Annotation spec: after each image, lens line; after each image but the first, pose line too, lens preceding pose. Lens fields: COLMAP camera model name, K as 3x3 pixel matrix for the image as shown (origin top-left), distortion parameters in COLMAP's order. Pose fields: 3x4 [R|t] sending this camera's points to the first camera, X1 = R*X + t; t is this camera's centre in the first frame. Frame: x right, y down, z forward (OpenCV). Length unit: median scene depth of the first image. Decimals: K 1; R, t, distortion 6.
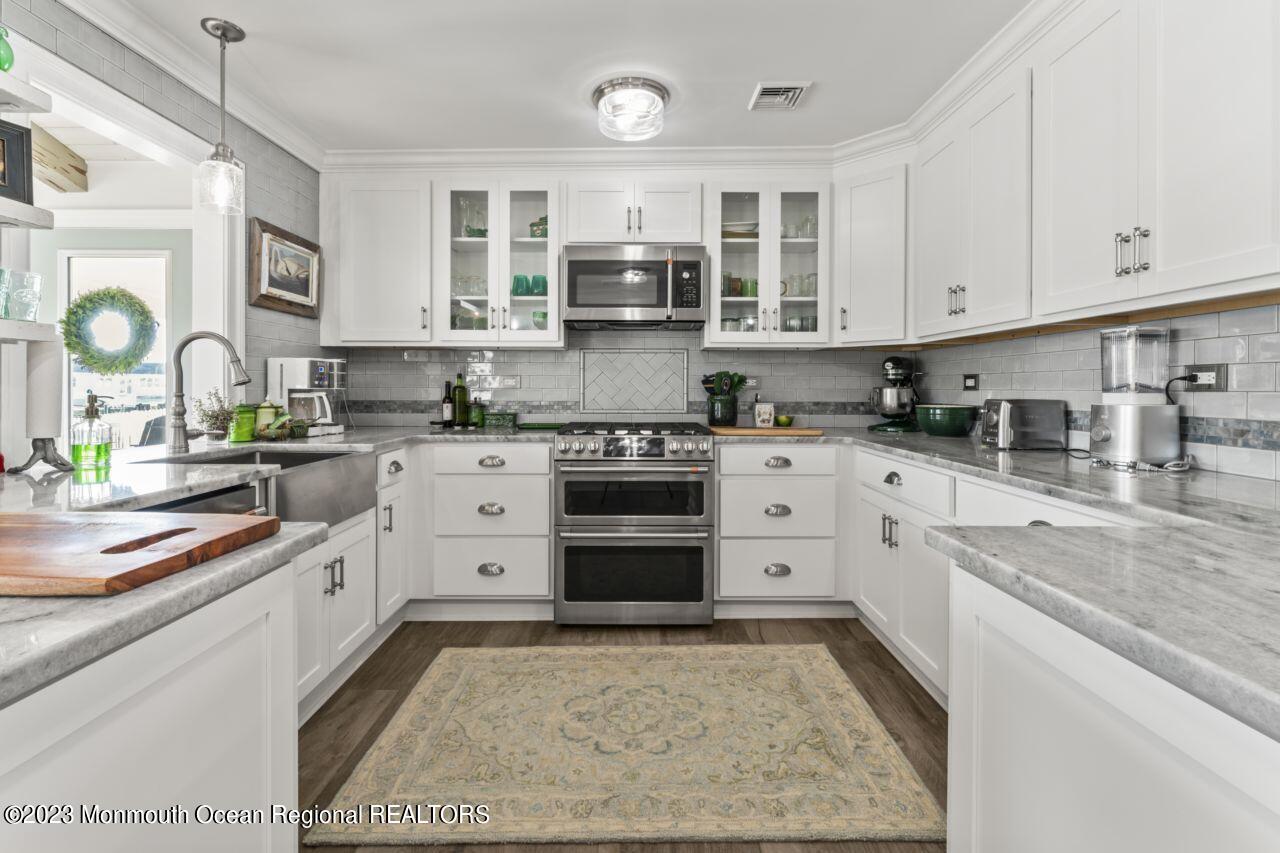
lens RADIAL K [[572.6, 0, 636.7], [0, 572.6, 389.4], [0, 0, 1]] dist [-0.000029, -0.000198]
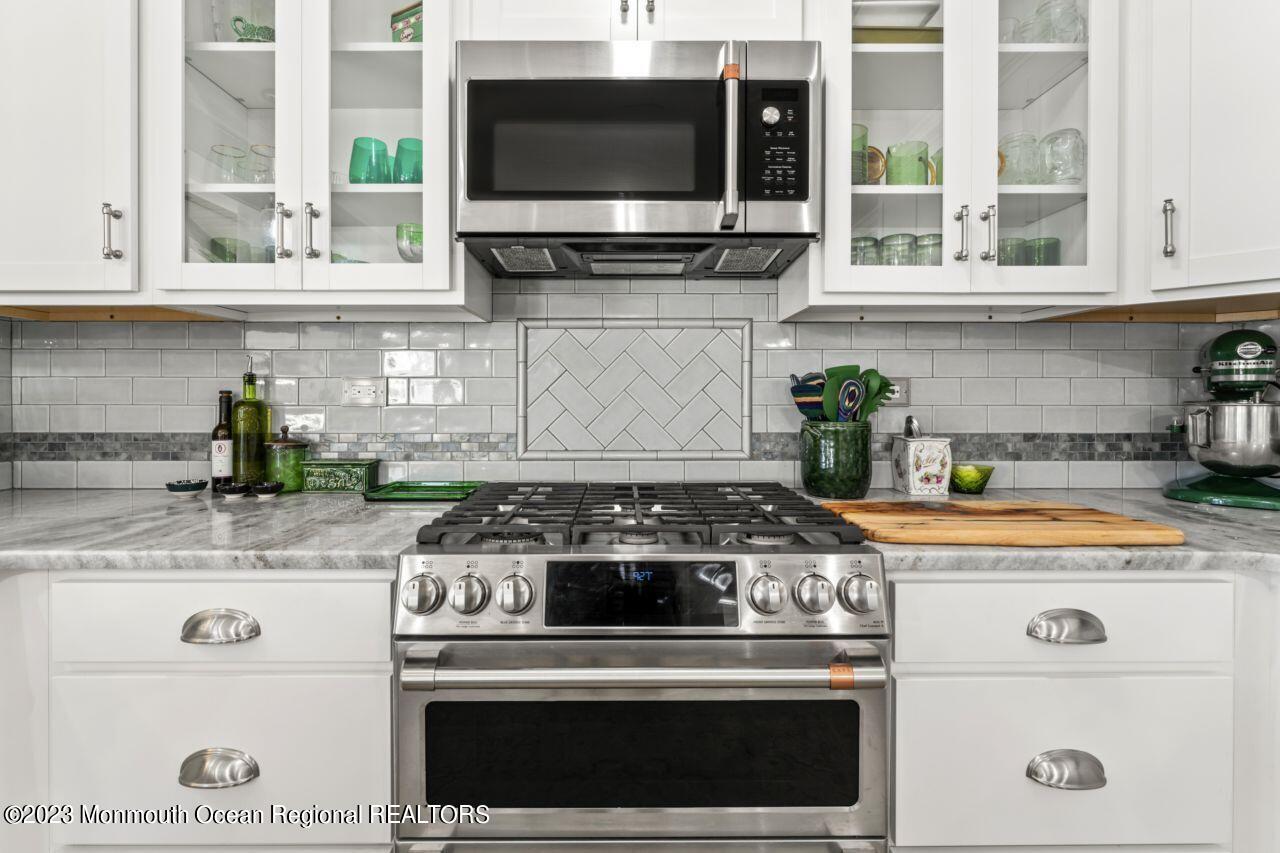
lens RADIAL K [[572.6, 0, 636.7], [0, 572.6, 389.4], [0, 0, 1]] dist [-0.000029, -0.000198]
pose [[0.999871, -0.002842, 0.015820, -0.011538], [0.003118, 0.999843, -0.017444, -0.007054], [-0.015768, 0.017491, 0.999723, 0.601261]]
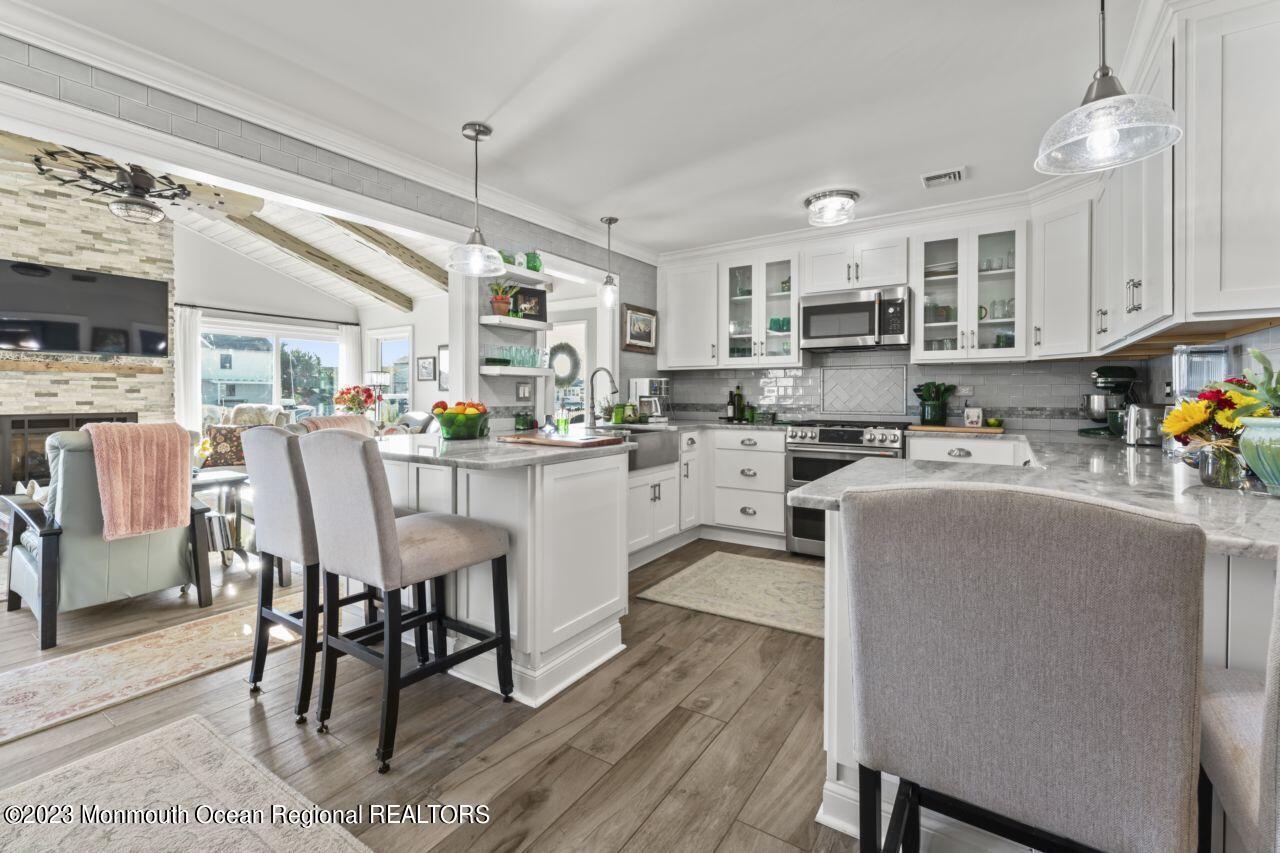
lens RADIAL K [[552.3, 0, 635.0], [0, 552.3, 400.3], [0, 0, 1]] dist [-0.000159, -0.000035]
pose [[0.832305, 0.003819, -0.554304, 0.296764], [-0.002095, 0.999991, 0.003744, 0.006072], [0.554313, -0.001955, 0.832306, -0.391191]]
